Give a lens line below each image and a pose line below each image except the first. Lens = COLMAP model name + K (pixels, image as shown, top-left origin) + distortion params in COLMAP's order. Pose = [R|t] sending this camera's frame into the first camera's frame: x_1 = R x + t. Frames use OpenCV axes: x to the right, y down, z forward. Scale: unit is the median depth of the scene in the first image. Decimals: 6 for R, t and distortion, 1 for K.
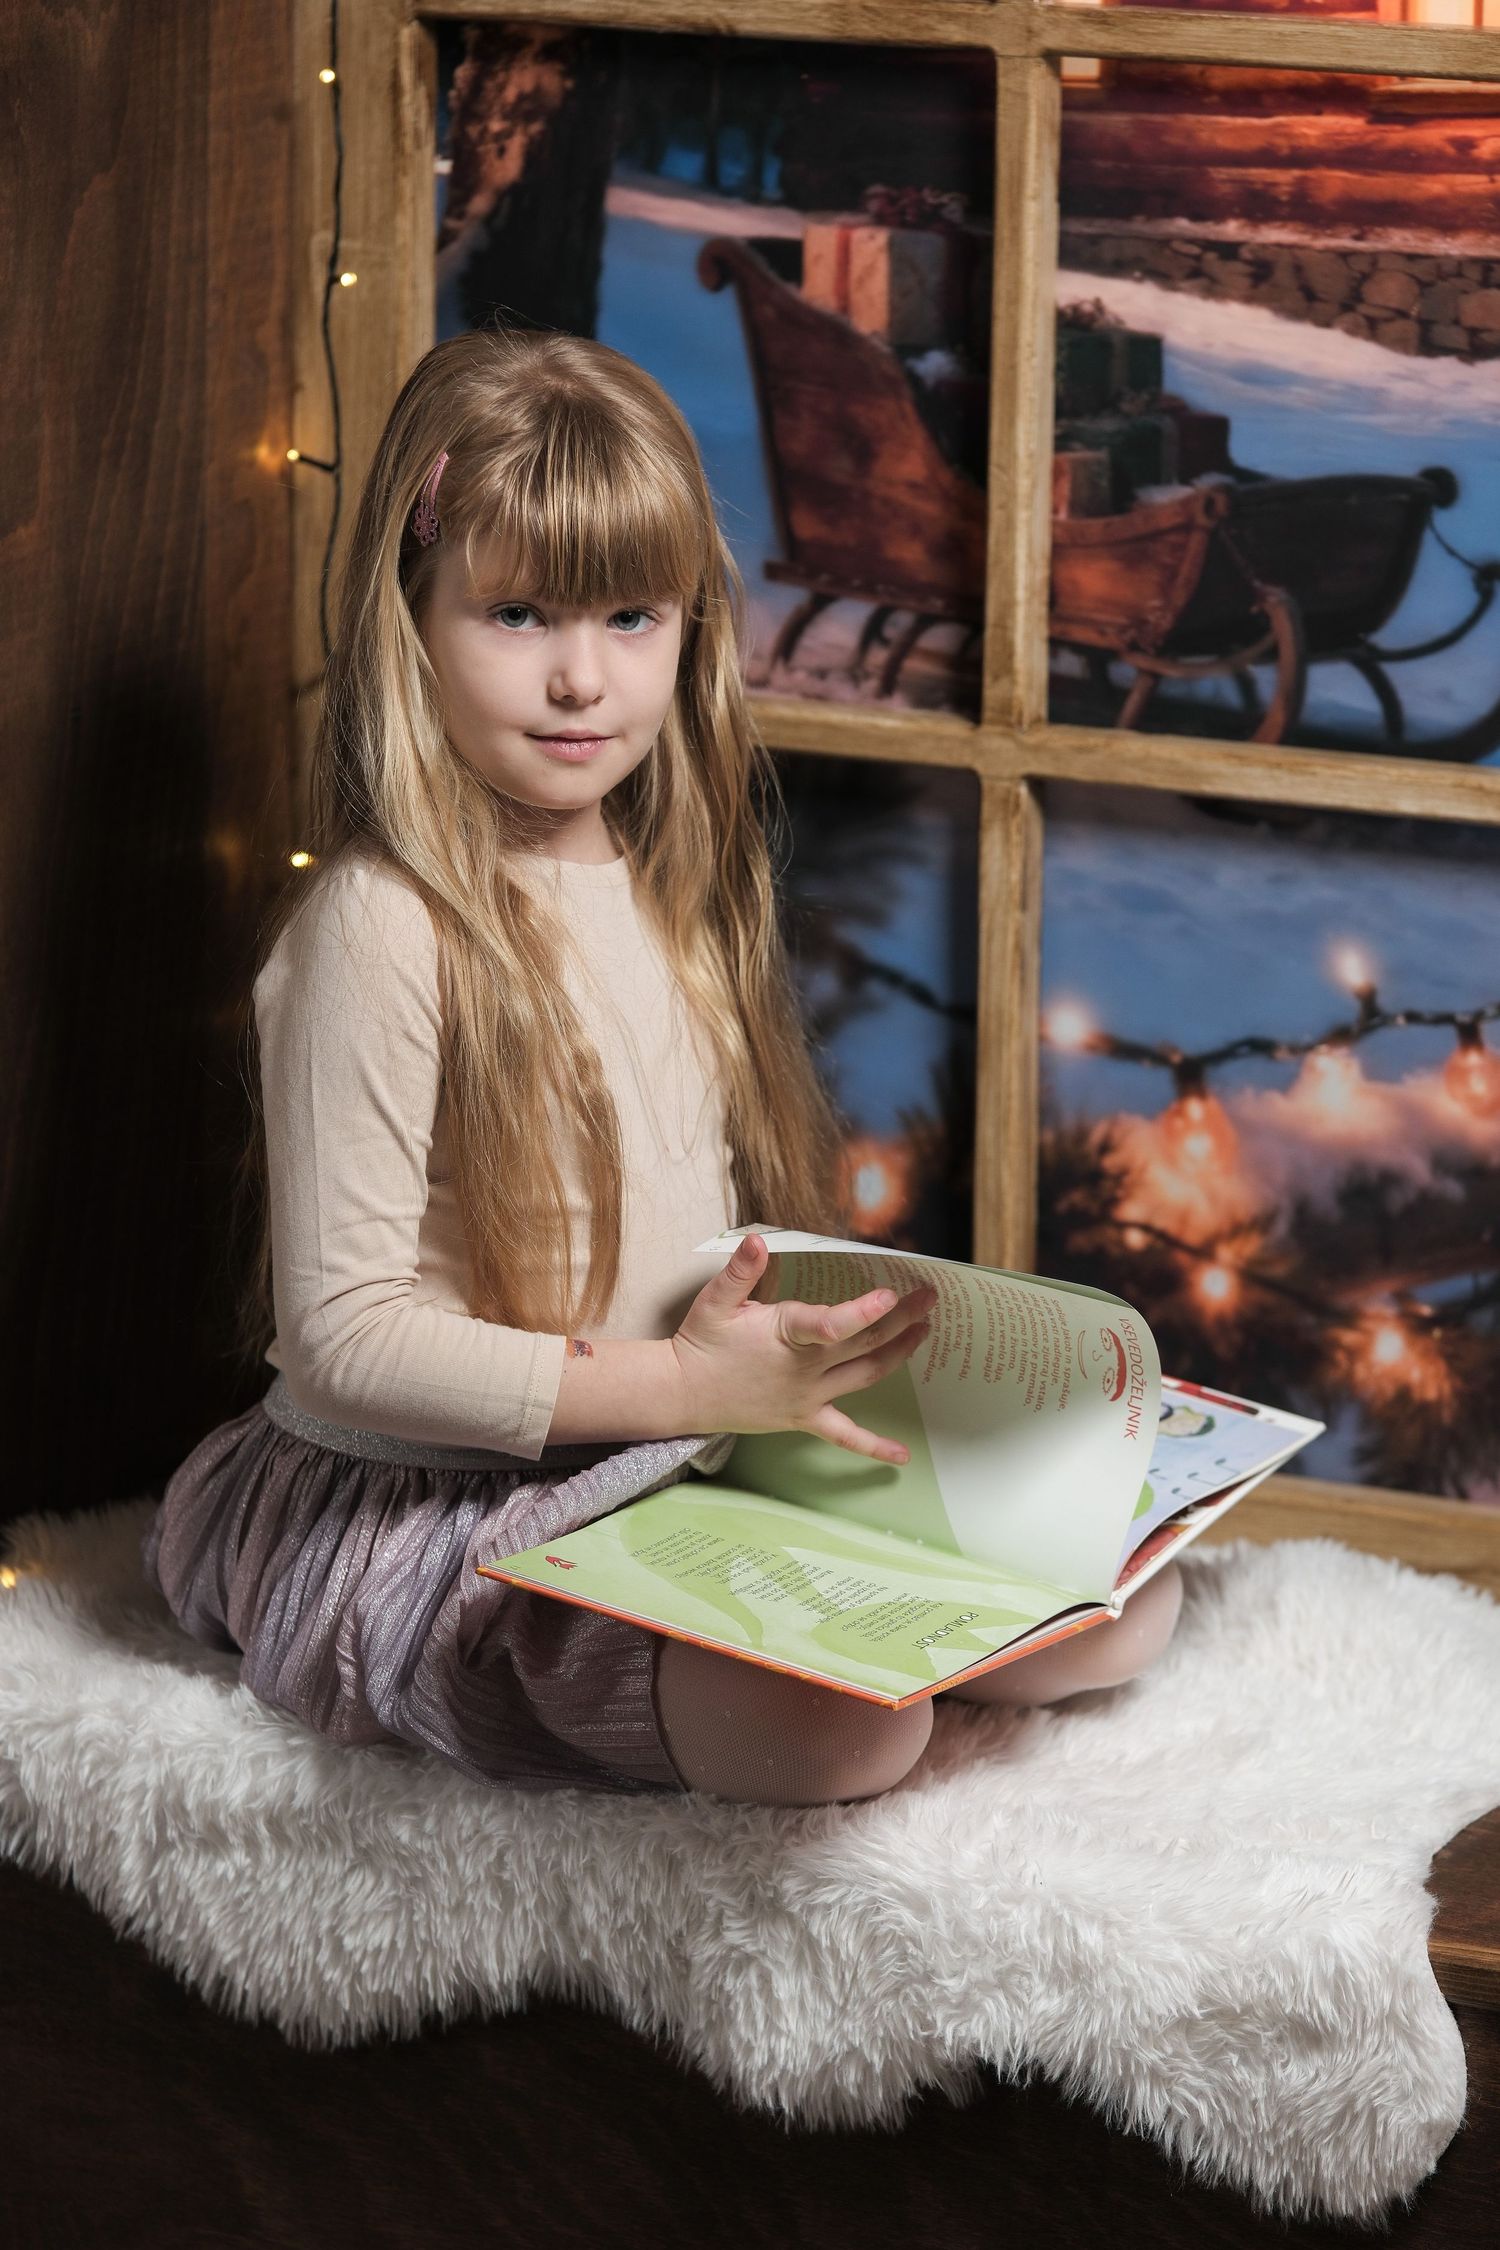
lens RADIAL K [[7825.9, 0, 750.6], [0, 7825.9, 1167.3], [0, 0, 1]] dist [0.002705, -0.508074]
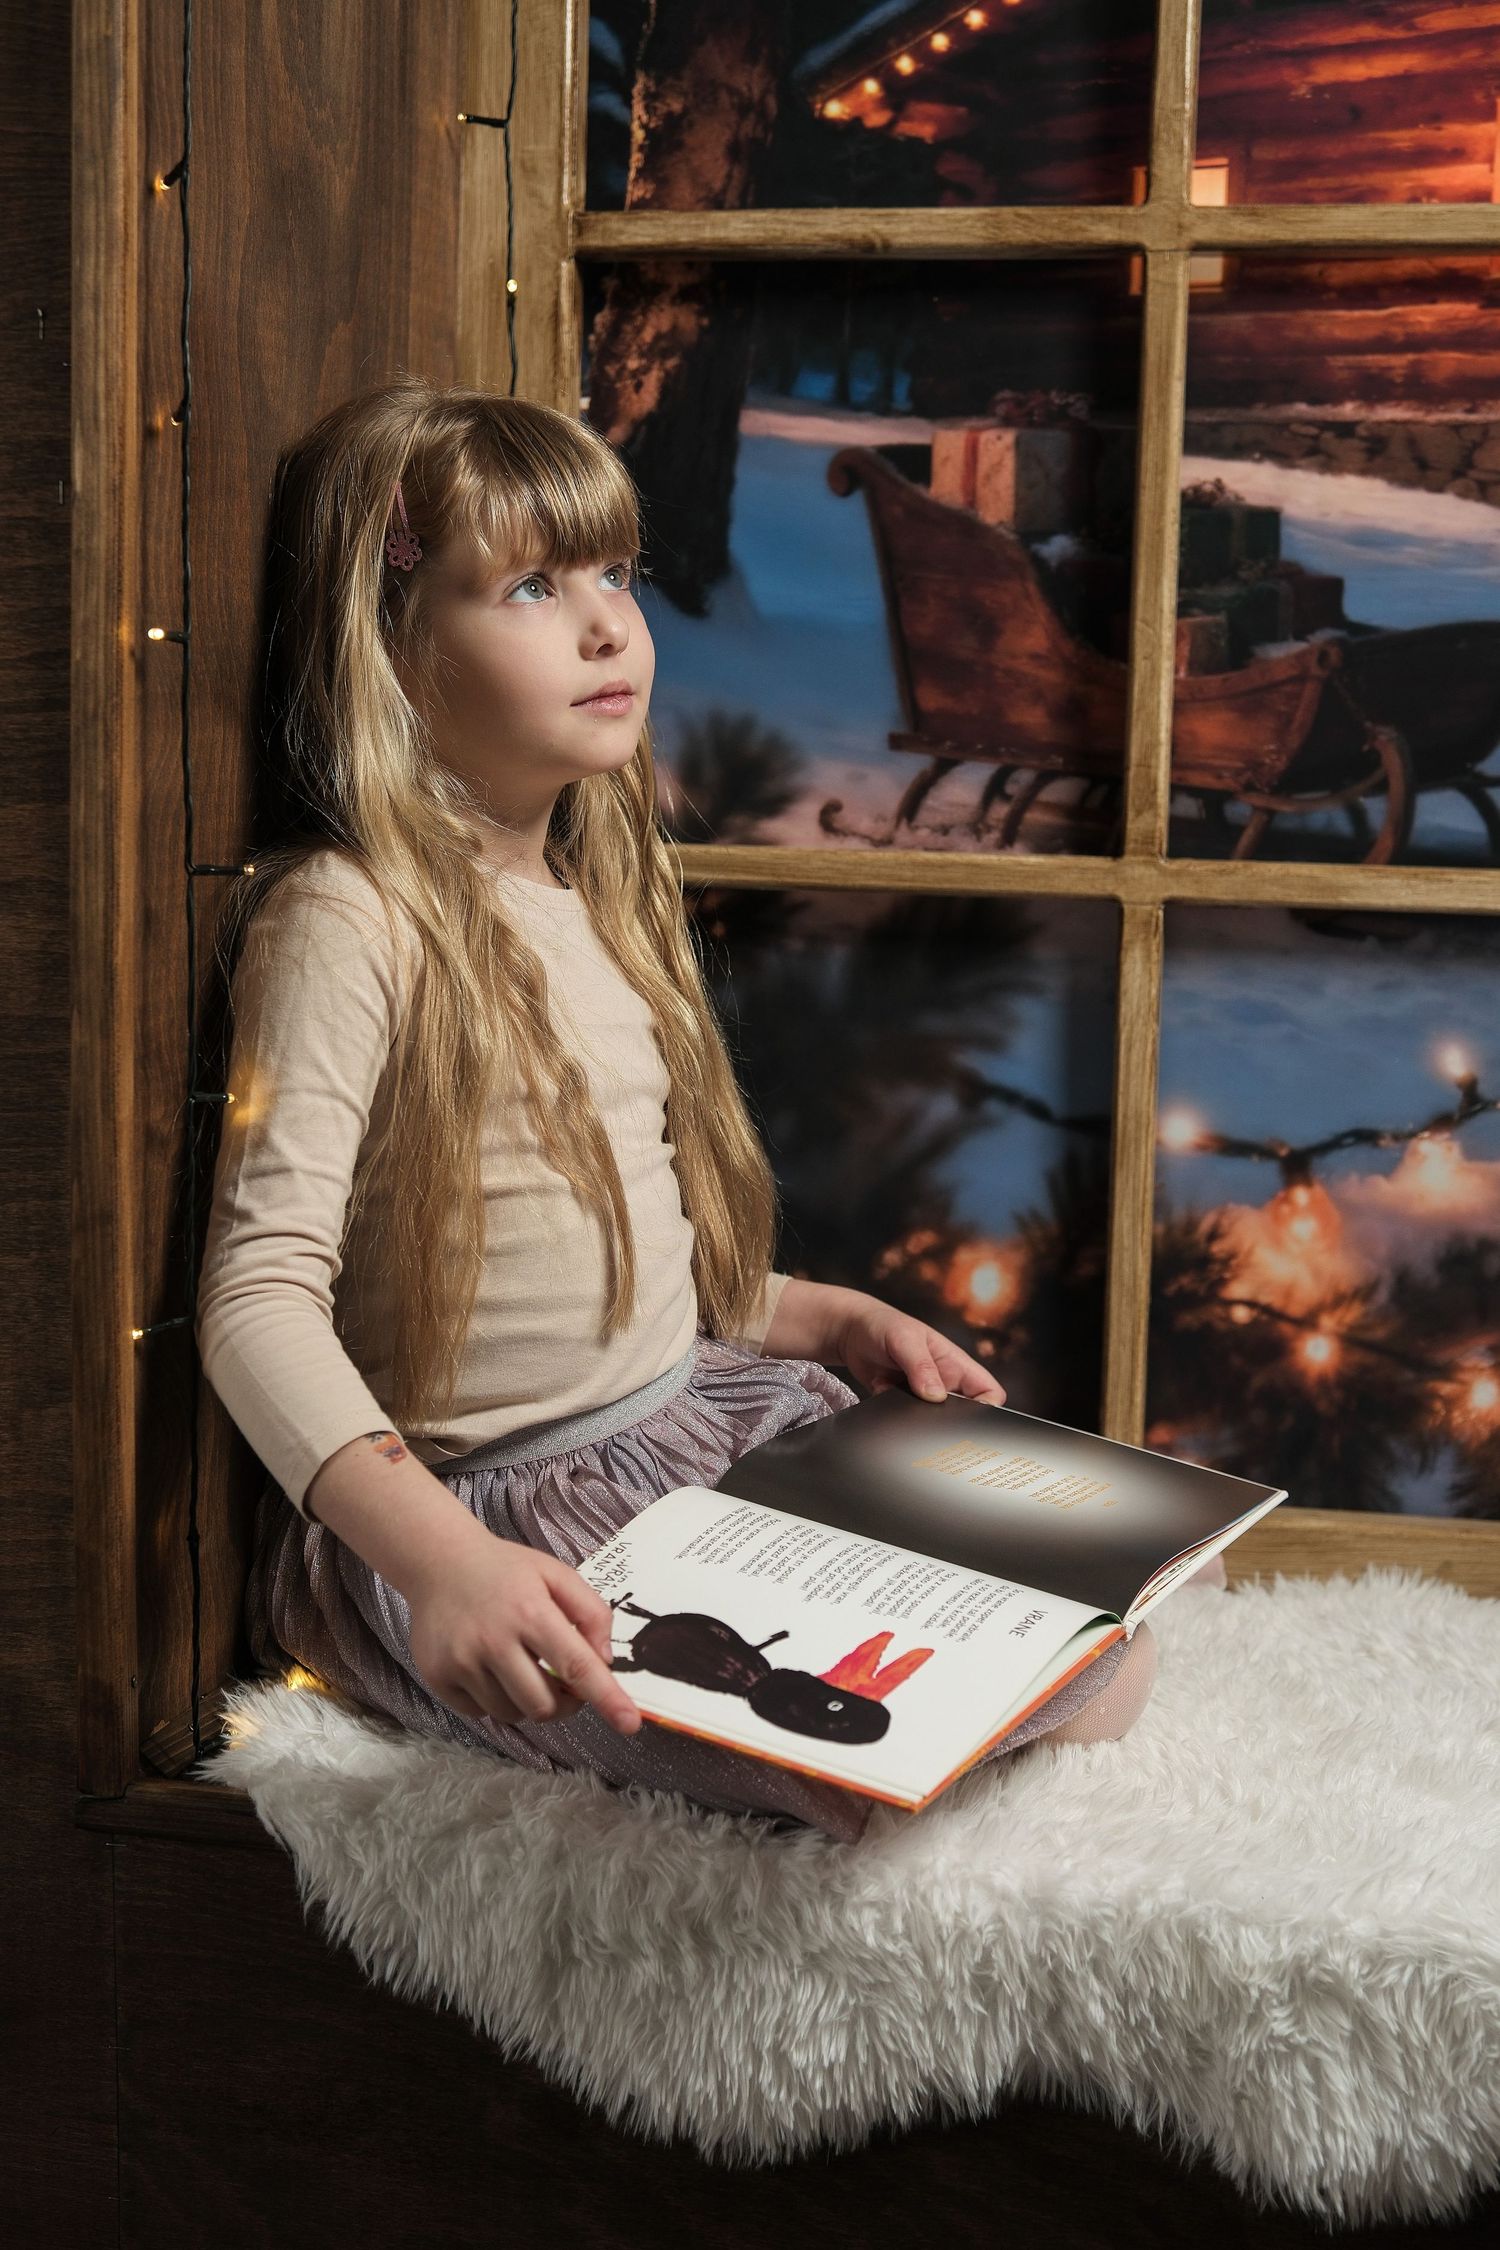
lens RADIAL K [[2989.7, 0, 752.9], [0, 2989.7, 1187.2], [0, 0, 1]] dist [-0.139806, 0.361857]
pose [[0.967245, -0.024489, 0.252661, -0.132274], [0.047198, 0.995330, -0.084210, 0.024478], [-0.249419, 0.093377, 0.963883, 0.610809]]
